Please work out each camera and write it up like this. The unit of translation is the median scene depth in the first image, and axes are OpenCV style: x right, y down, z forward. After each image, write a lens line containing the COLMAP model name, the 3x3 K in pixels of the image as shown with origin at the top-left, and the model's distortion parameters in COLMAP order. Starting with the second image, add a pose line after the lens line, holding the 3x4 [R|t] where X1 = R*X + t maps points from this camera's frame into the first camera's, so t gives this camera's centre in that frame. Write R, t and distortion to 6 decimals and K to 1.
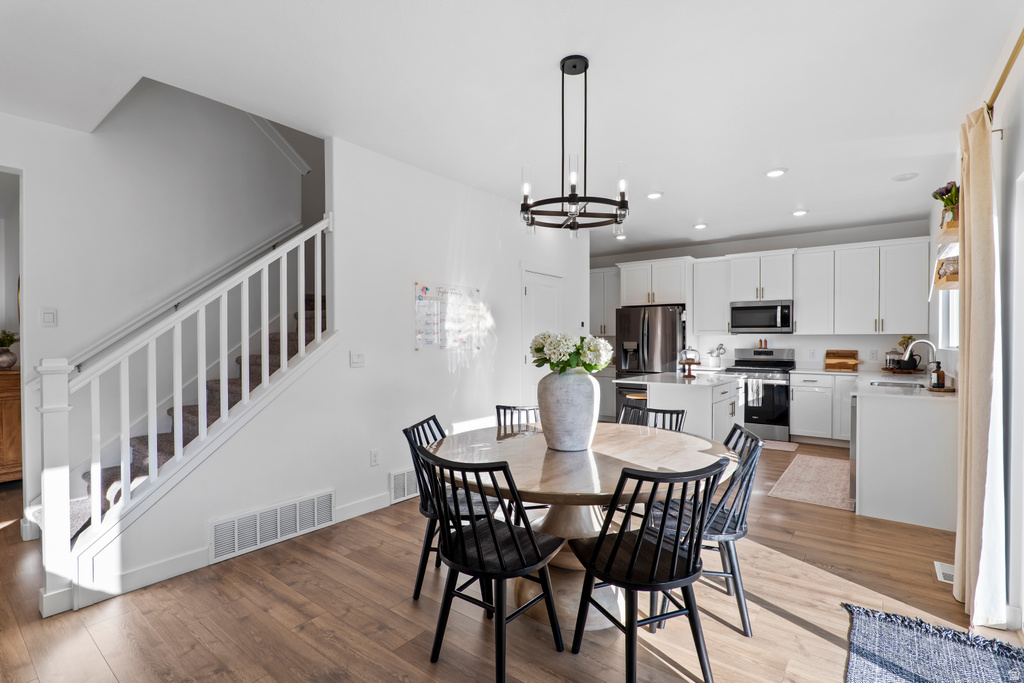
lens RADIAL K [[475.8, 0, 512.4], [0, 475.8, 343.4], [0, 0, 1]] dist [-0.018037, 0.004226]
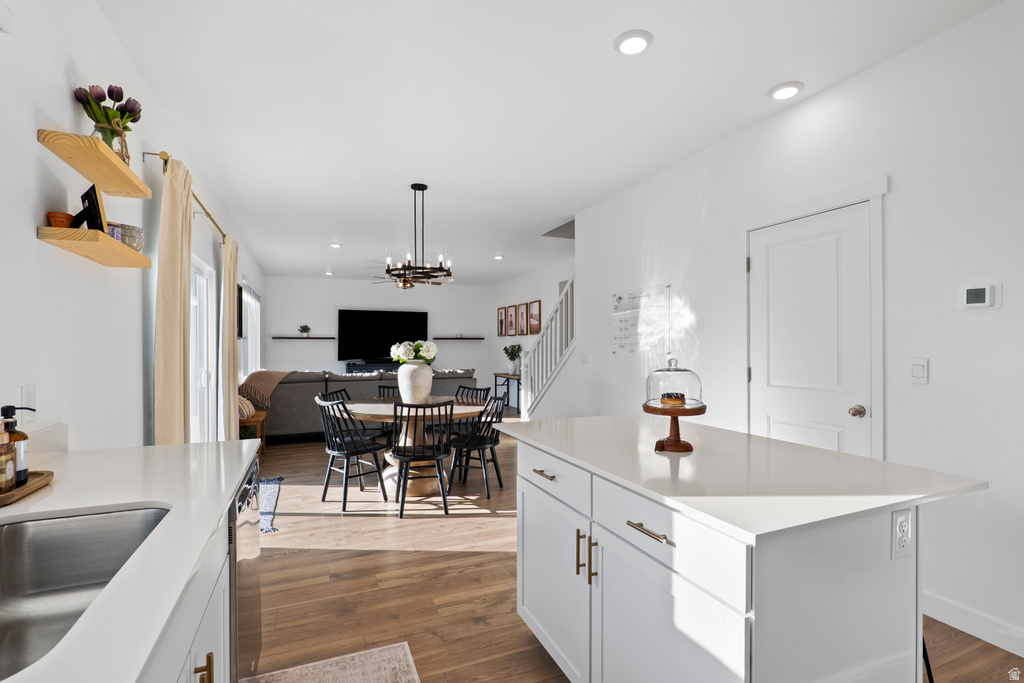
lens RADIAL K [[475.8, 0, 506.9], [0, 475.8, 343.7], [0, 0, 1]] dist [-0.018037, 0.004226]
pose [[-0.492793, -0.000014, -0.870147, 0.607760], [-0.001602, 0.999998, 0.000891, -0.004833], [0.870145, 0.001833, -0.492792, 0.875348]]
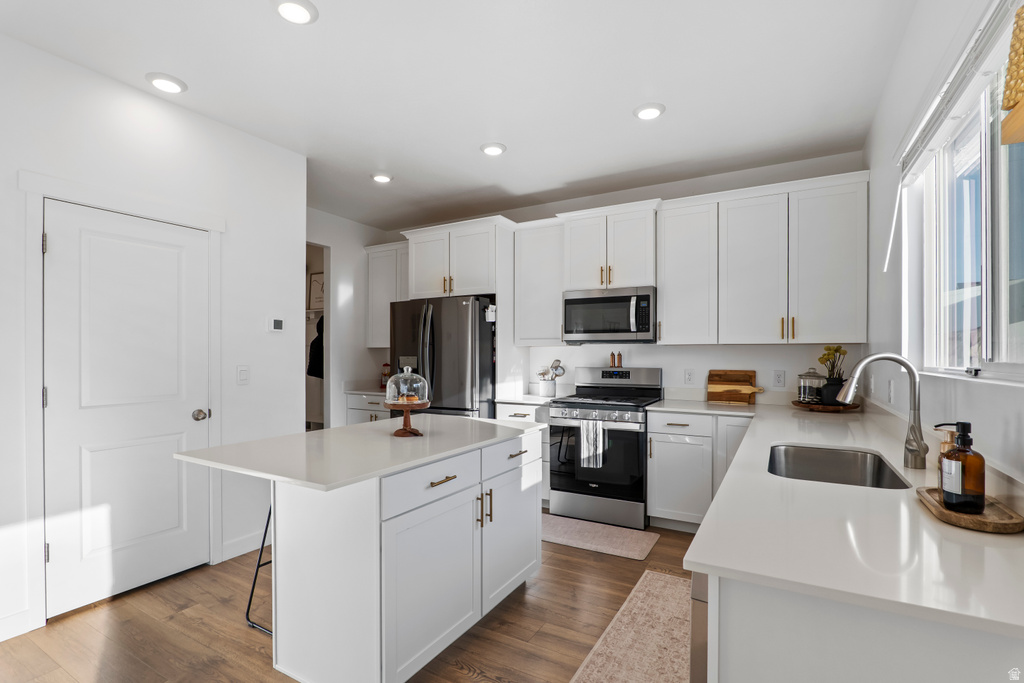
lens RADIAL K [[475.8, 0, 516.7], [0, 475.8, 353.8], [0, 0, 1]] dist [-0.018037, 0.004226]
pose [[0.990280, 0.000120, 0.139091, 0.340792], [0.000985, 0.999968, -0.007876, -0.002200], [-0.139087, 0.007937, 0.990248, 0.437035]]
